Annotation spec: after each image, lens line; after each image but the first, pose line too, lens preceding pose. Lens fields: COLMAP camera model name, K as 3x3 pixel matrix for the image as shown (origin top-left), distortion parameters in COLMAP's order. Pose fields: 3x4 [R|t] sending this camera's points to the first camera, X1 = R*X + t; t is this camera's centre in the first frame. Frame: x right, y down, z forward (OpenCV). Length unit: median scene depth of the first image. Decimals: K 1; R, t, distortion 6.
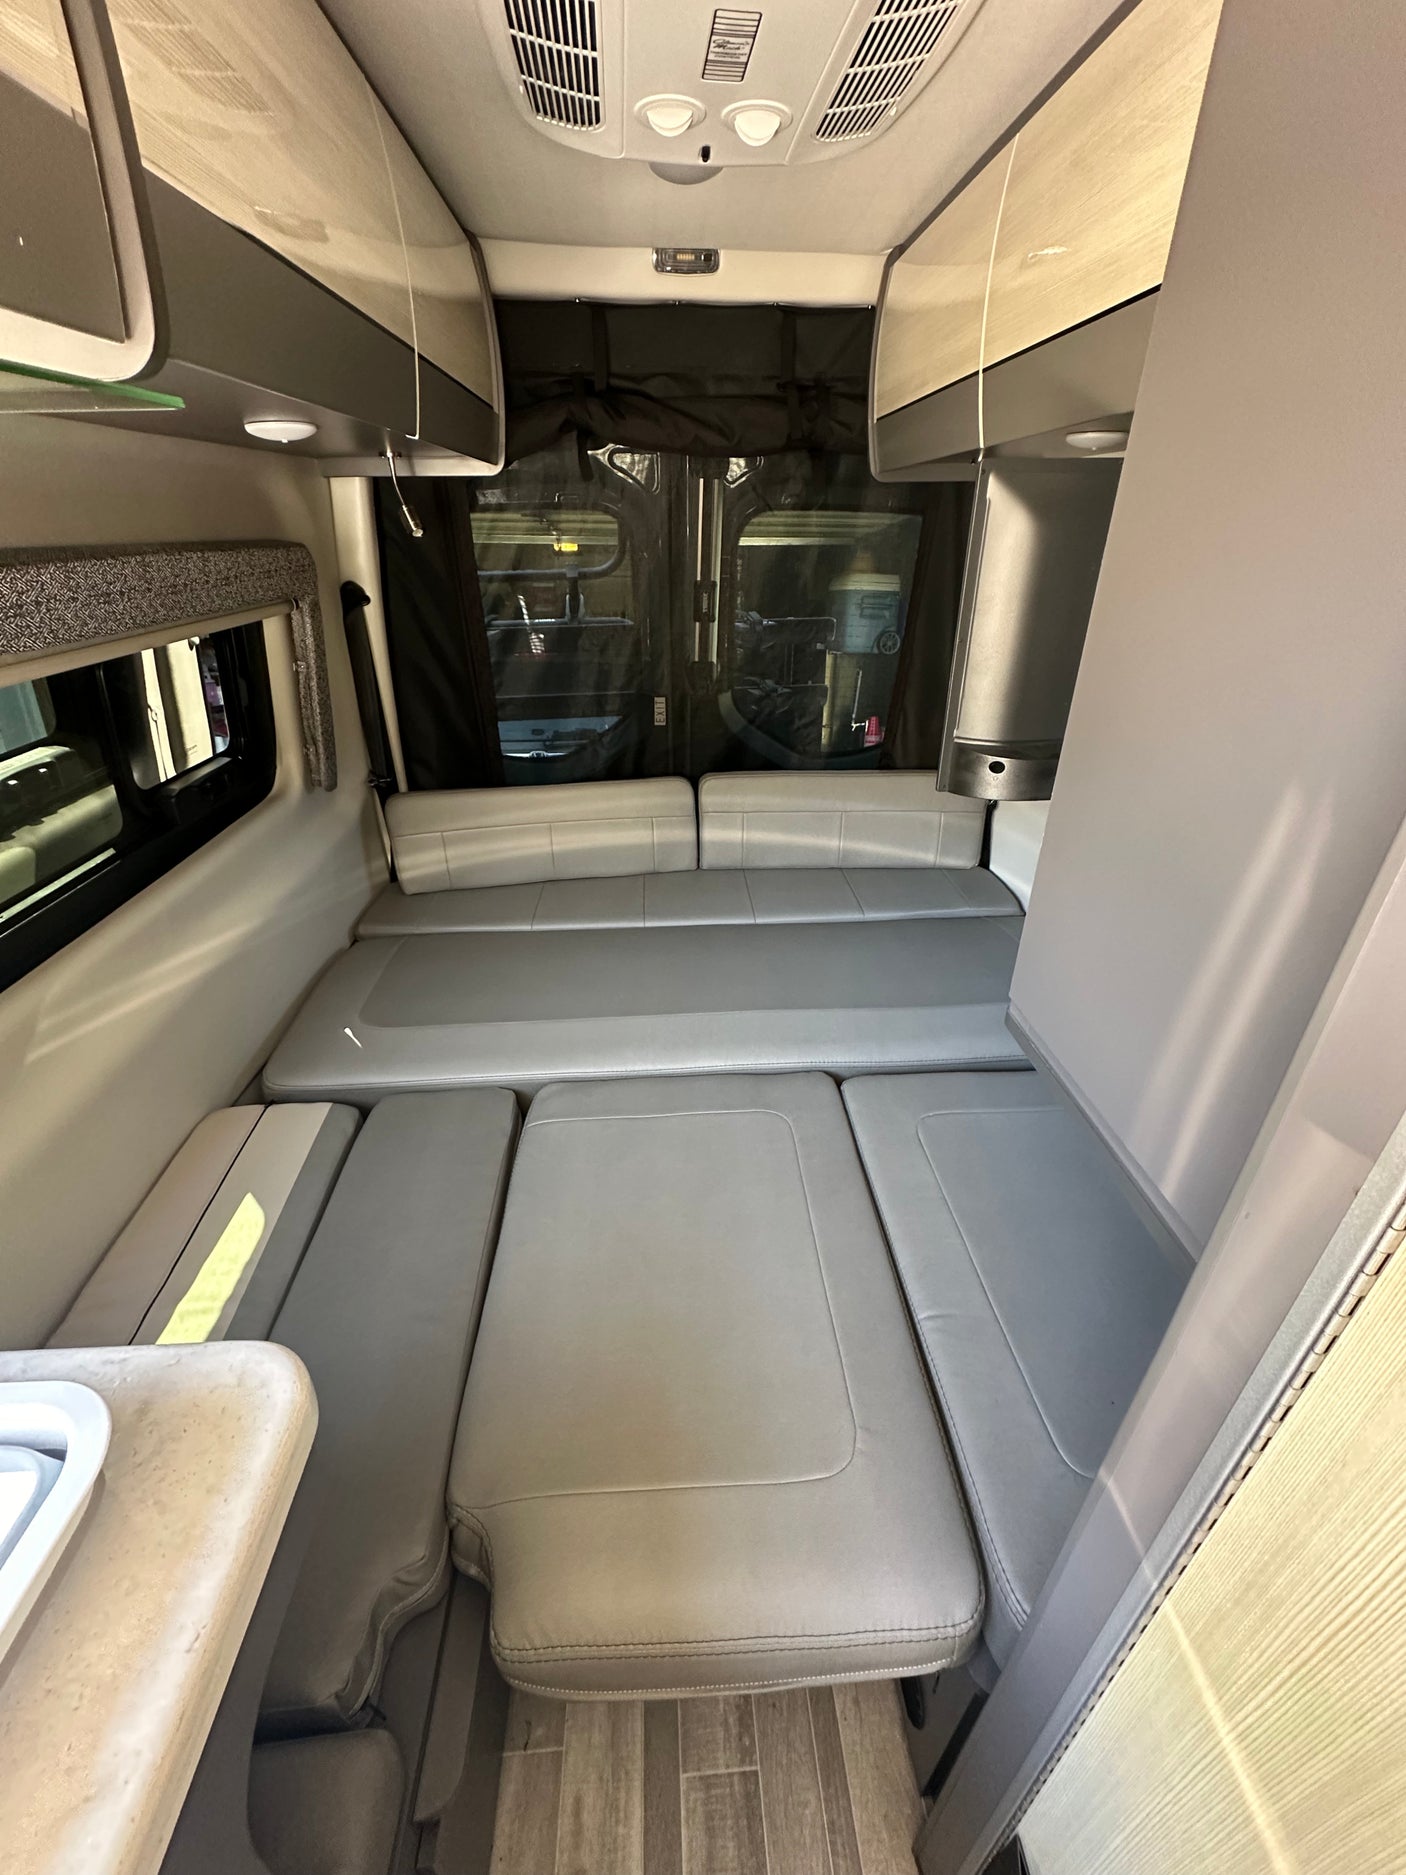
lens RADIAL K [[765.5, 0, 709.6], [0, 765.5, 945.4], [0, 0, 1]] dist [0.026352, 0.000175]
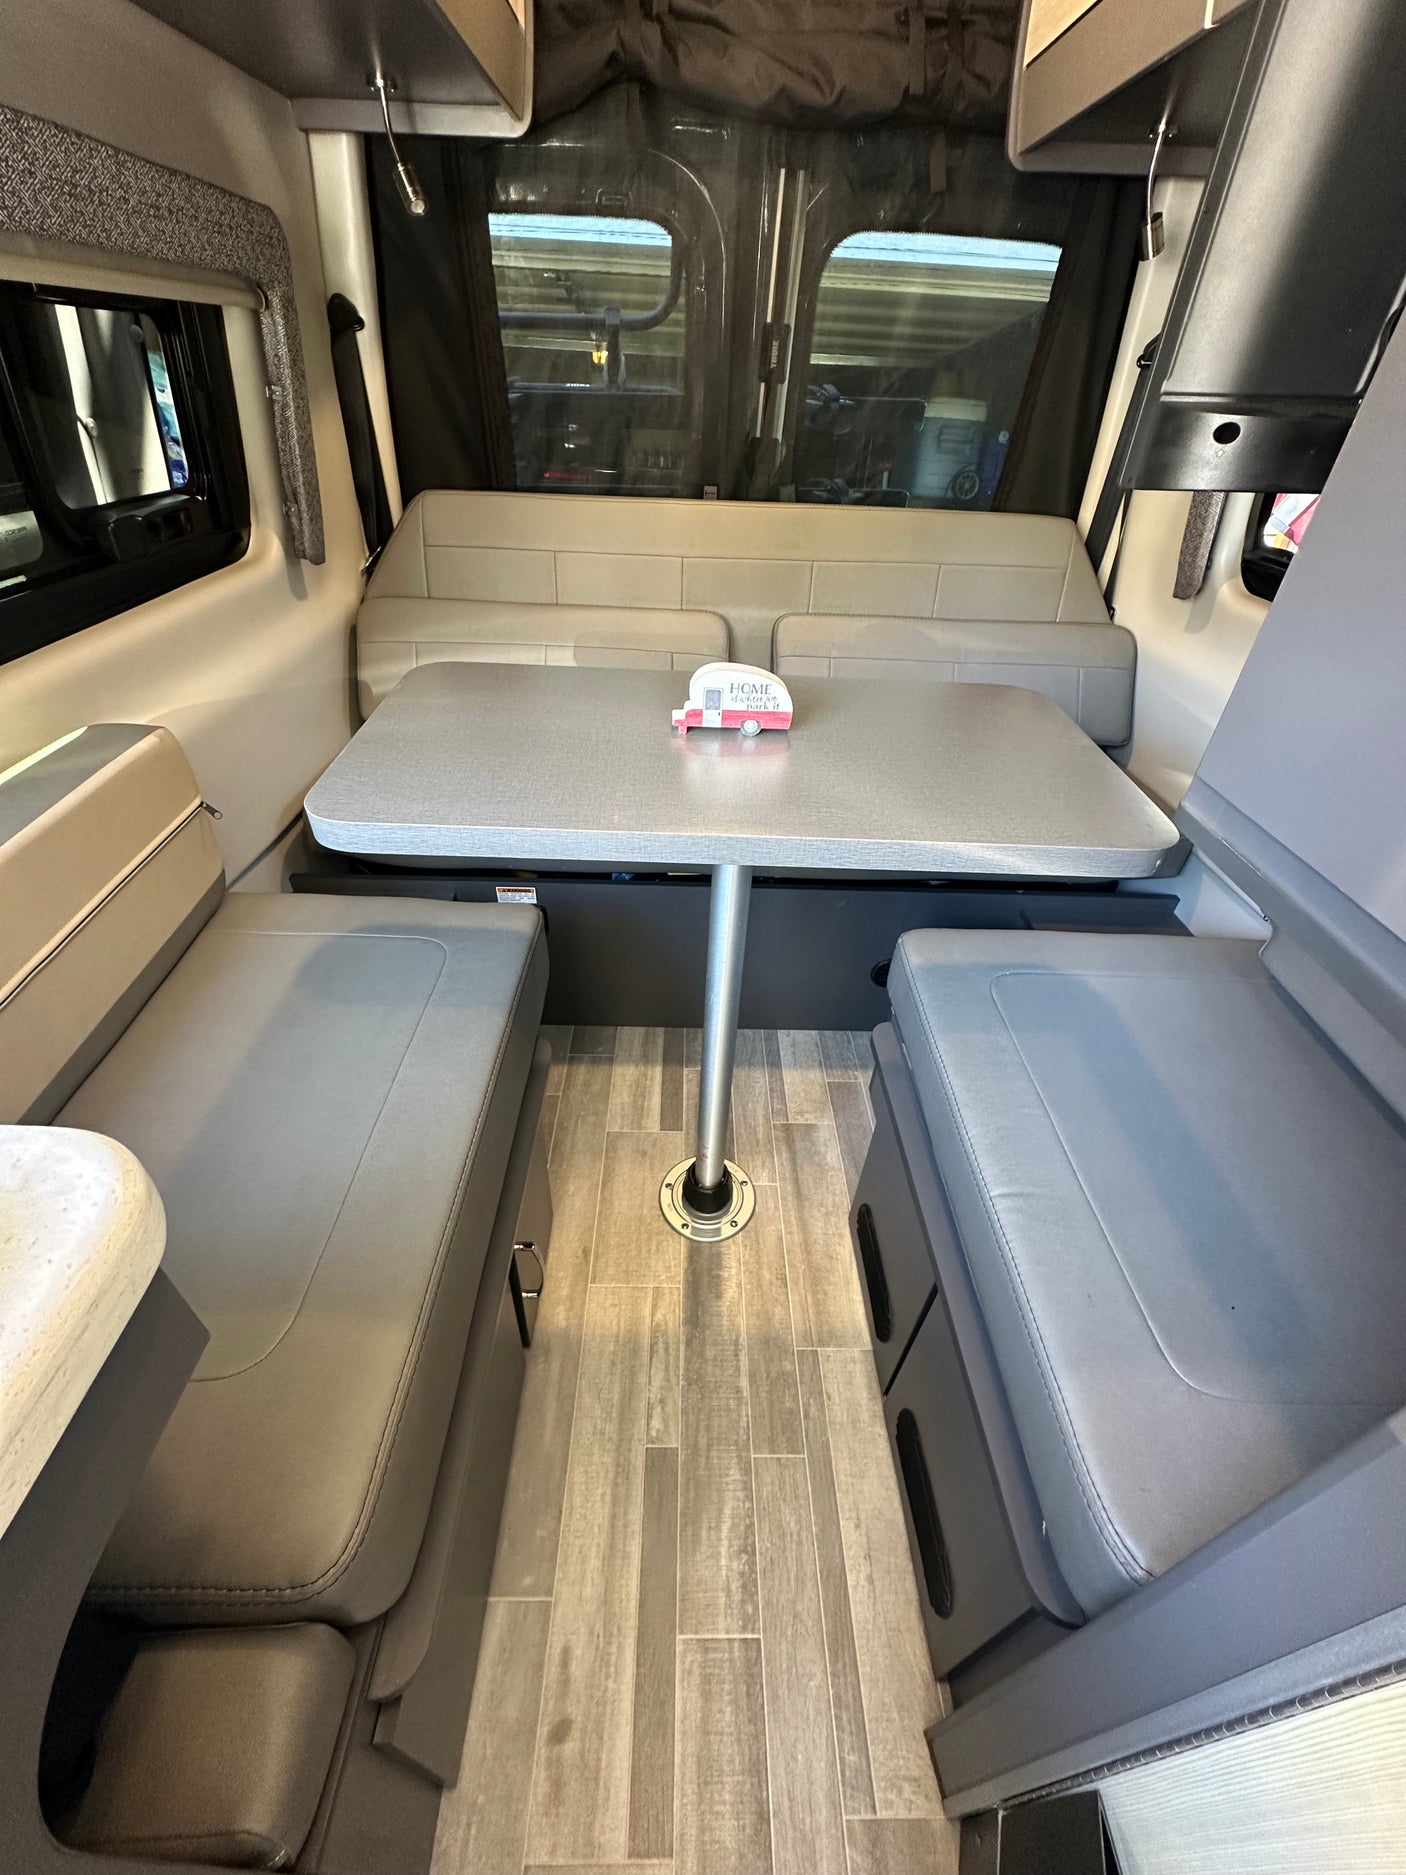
lens RADIAL K [[765.5, 0, 709.6], [0, 765.5, 945.4], [0, 0, 1]] dist [0.026352, 0.000175]
pose [[0.997660, 0.064103, -0.023797, -0.023455], [-0.060204, 0.988494, 0.138760, 0.097399], [0.032418, -0.137003, 0.990040, 0.165179]]
